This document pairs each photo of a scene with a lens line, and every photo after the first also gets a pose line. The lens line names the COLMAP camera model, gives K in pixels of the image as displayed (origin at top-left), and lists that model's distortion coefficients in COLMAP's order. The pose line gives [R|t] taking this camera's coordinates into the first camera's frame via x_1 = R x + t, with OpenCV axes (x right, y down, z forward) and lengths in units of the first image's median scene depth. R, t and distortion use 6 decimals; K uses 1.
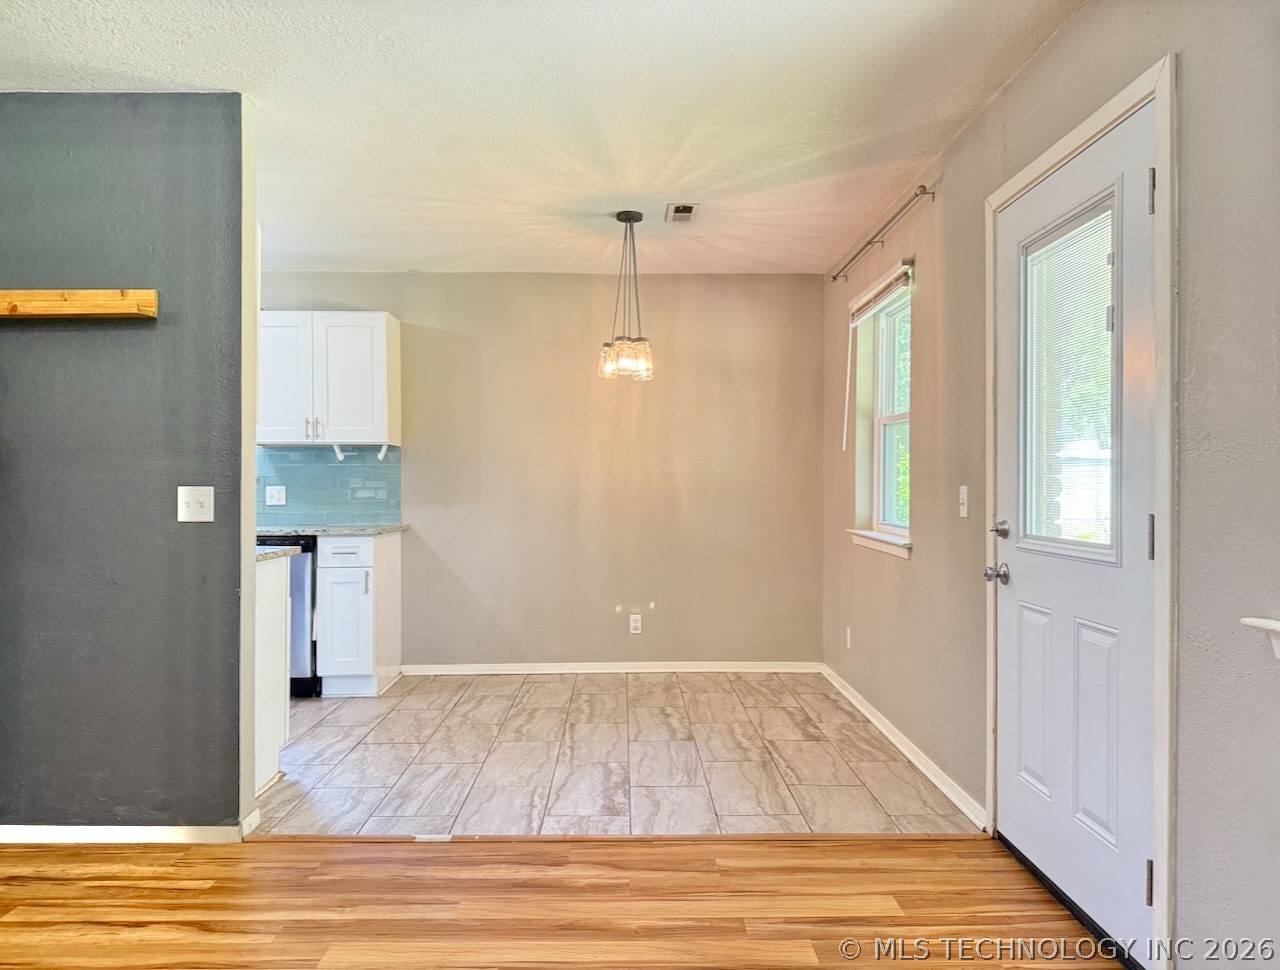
lens RADIAL K [[901.4, 0, 629.1], [0, 901.4, 487.3], [0, 0, 1]] dist [0.021334, -0.034700]
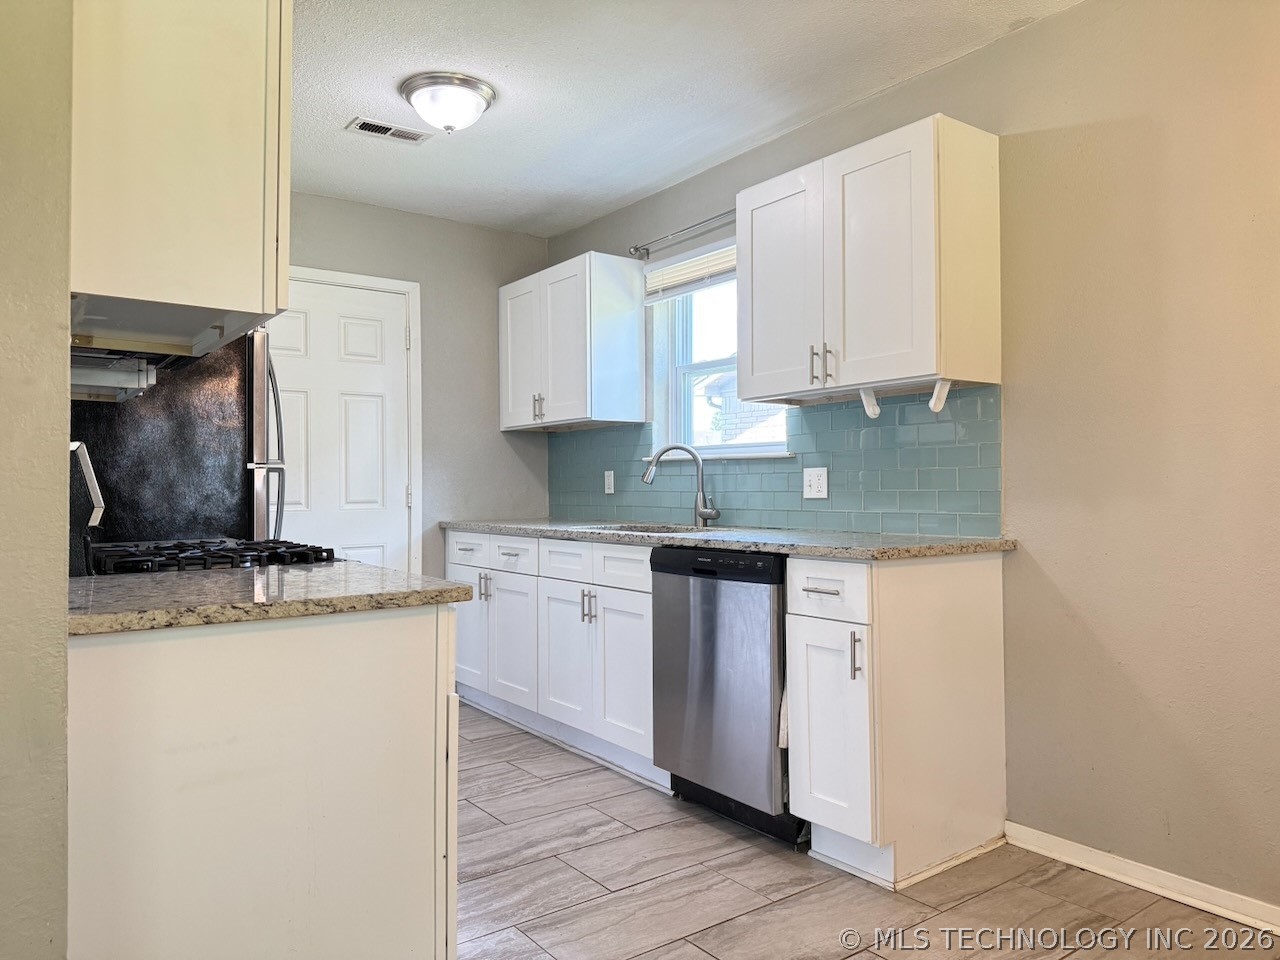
lens RADIAL K [[886.9, 0, 639.0], [0, 886.9, 478.7], [0, 0, 1]] dist [0.145556, -0.258154]
pose [[0.592239, -0.009539, -0.805706, 0.047422], [0.007846, 0.999951, -0.006071, 0.012977], [0.805724, -0.002726, 0.592285, 0.769612]]
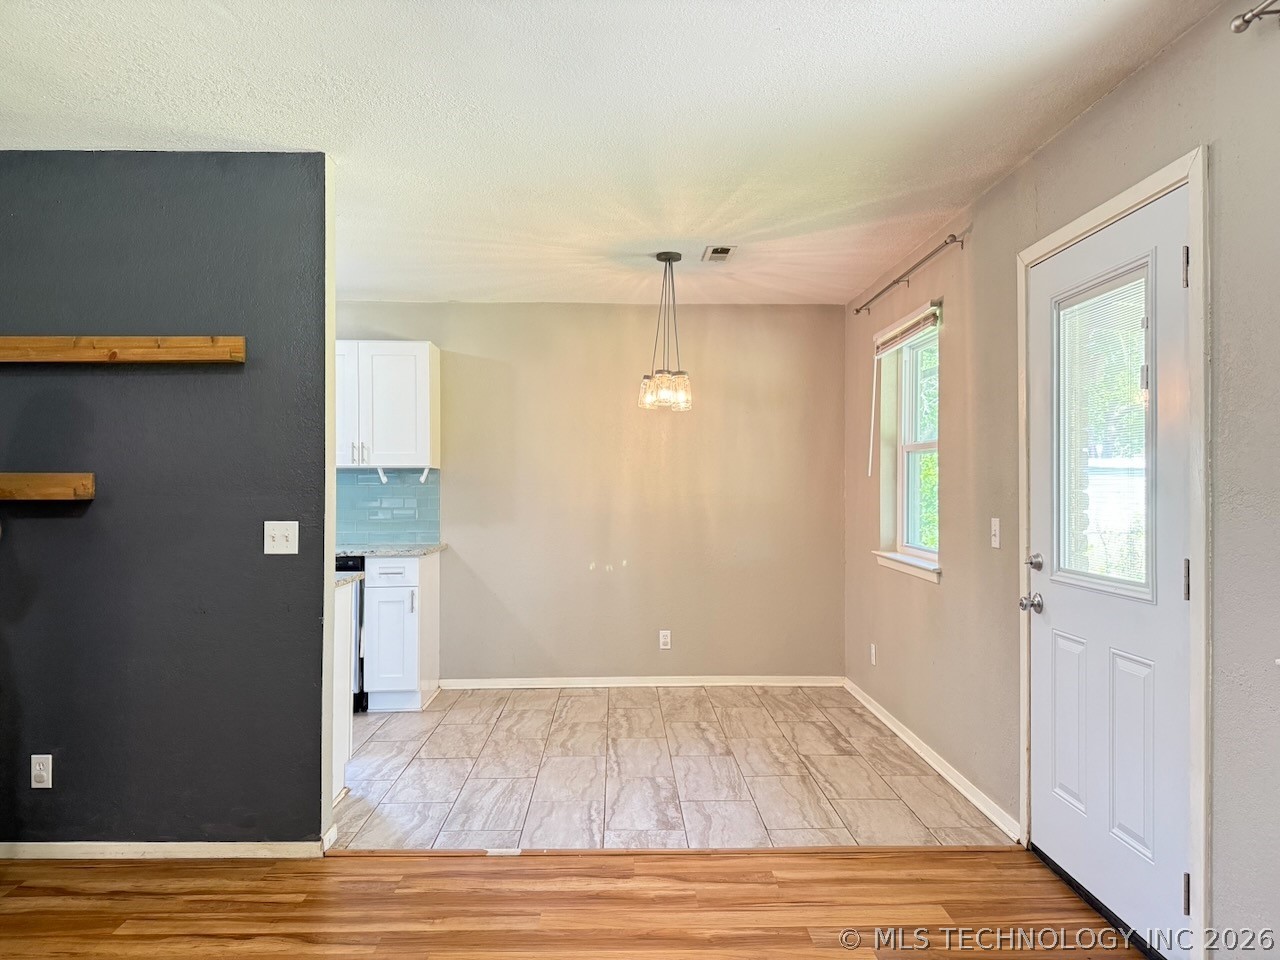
lens RADIAL K [[892.3, 0, 633.5], [0, 892.3, 481.5], [0, 0, 1]] dist [0.022154, -0.037299]
pose [[0.999933, 0.000777, 0.011543, -0.059573], [-0.000650, 0.999940, -0.010942, -0.028245], [-0.011551, 0.010933, 0.999874, -0.046014]]
